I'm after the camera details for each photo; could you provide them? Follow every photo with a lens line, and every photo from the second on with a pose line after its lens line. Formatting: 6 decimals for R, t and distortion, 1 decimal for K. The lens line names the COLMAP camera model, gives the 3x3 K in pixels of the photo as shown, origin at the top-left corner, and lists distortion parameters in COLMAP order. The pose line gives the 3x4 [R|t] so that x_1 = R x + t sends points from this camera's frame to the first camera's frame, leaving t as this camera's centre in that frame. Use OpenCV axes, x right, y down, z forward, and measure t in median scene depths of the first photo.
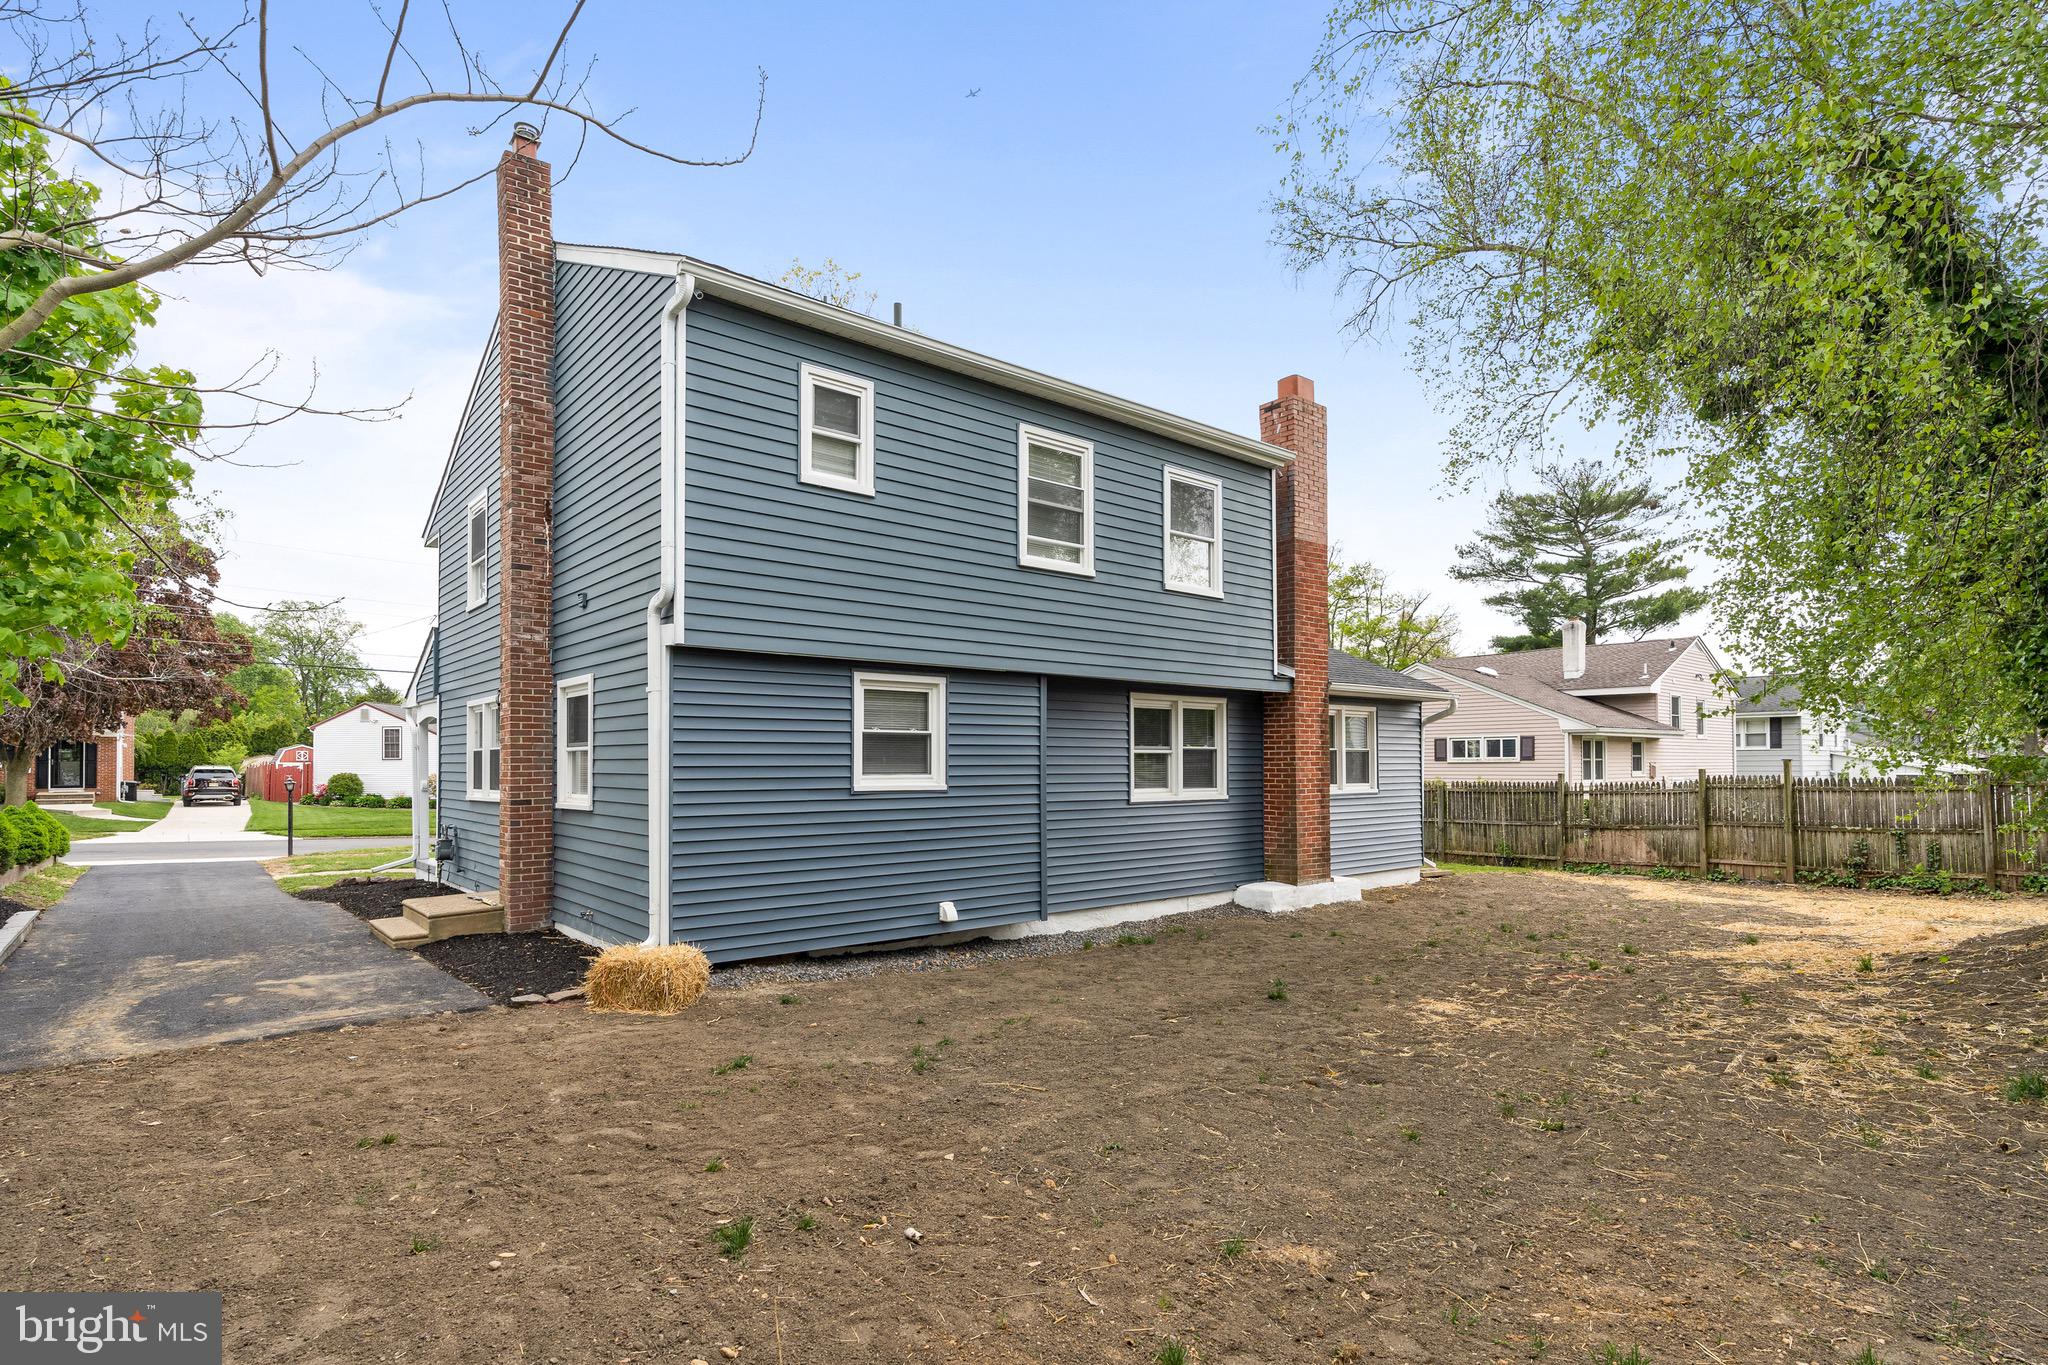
lens RADIAL K [[1012.0, 0, 1023.3], [0, 1012.0, 756.6], [0, 0, 1]] dist [0.001028, 0.000238]
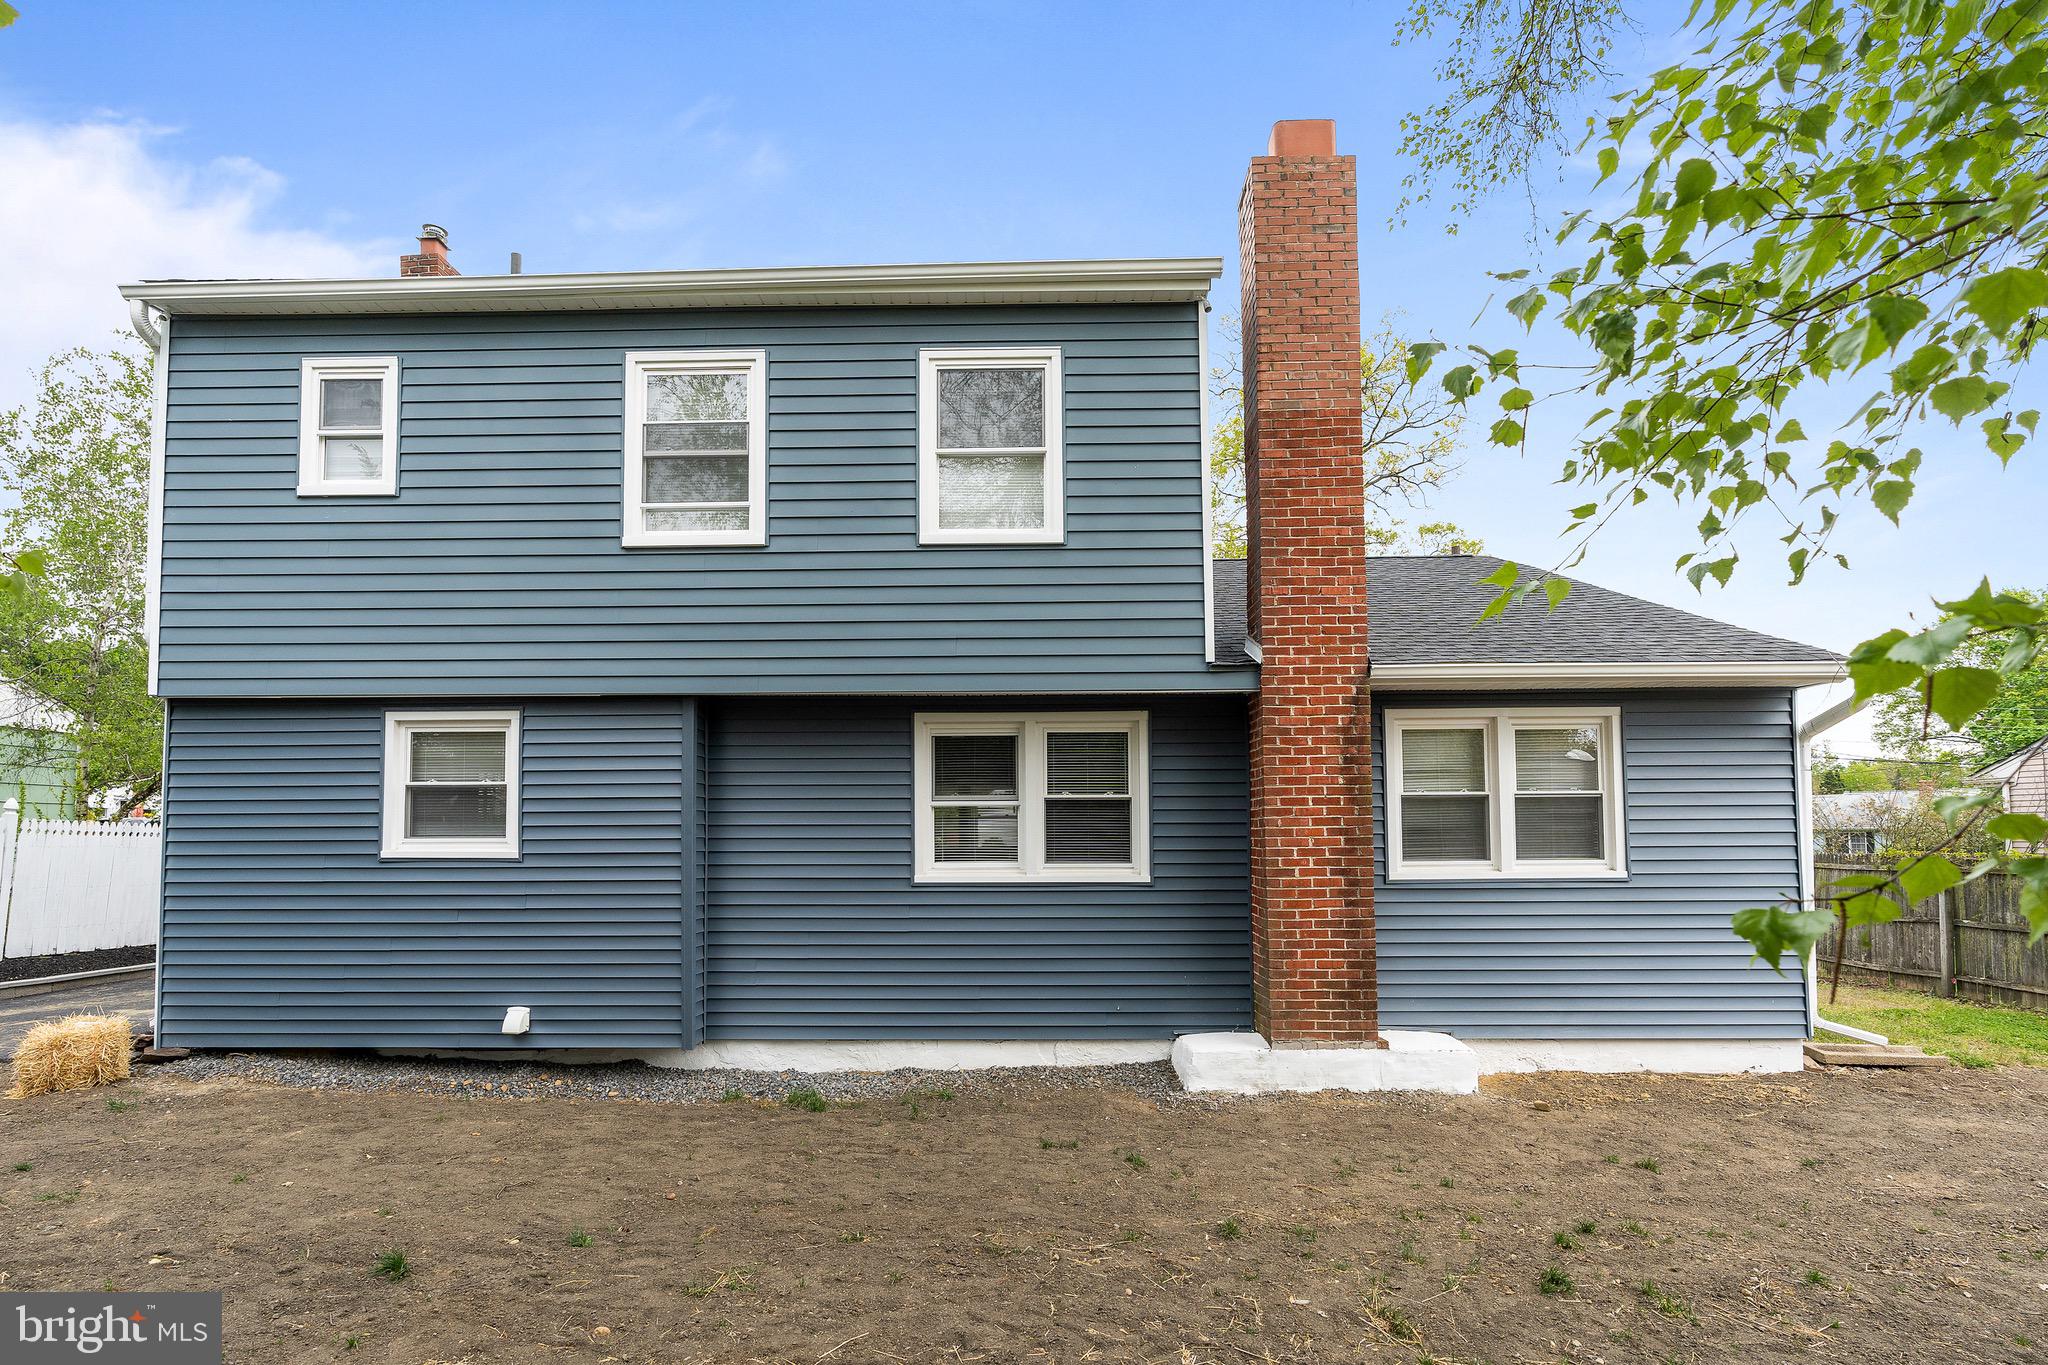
lens RADIAL K [[1109.6, 0, 1024.2], [0, 1109.6, 784.3], [0, 0, 1]] dist [-0.002754, -0.000557]
pose [[0.751550, -0.026858, -0.659129, 0.636577], [0.008330, 0.999478, -0.031229, 0.005595], [0.659623, 0.017980, 0.751382, 0.524455]]
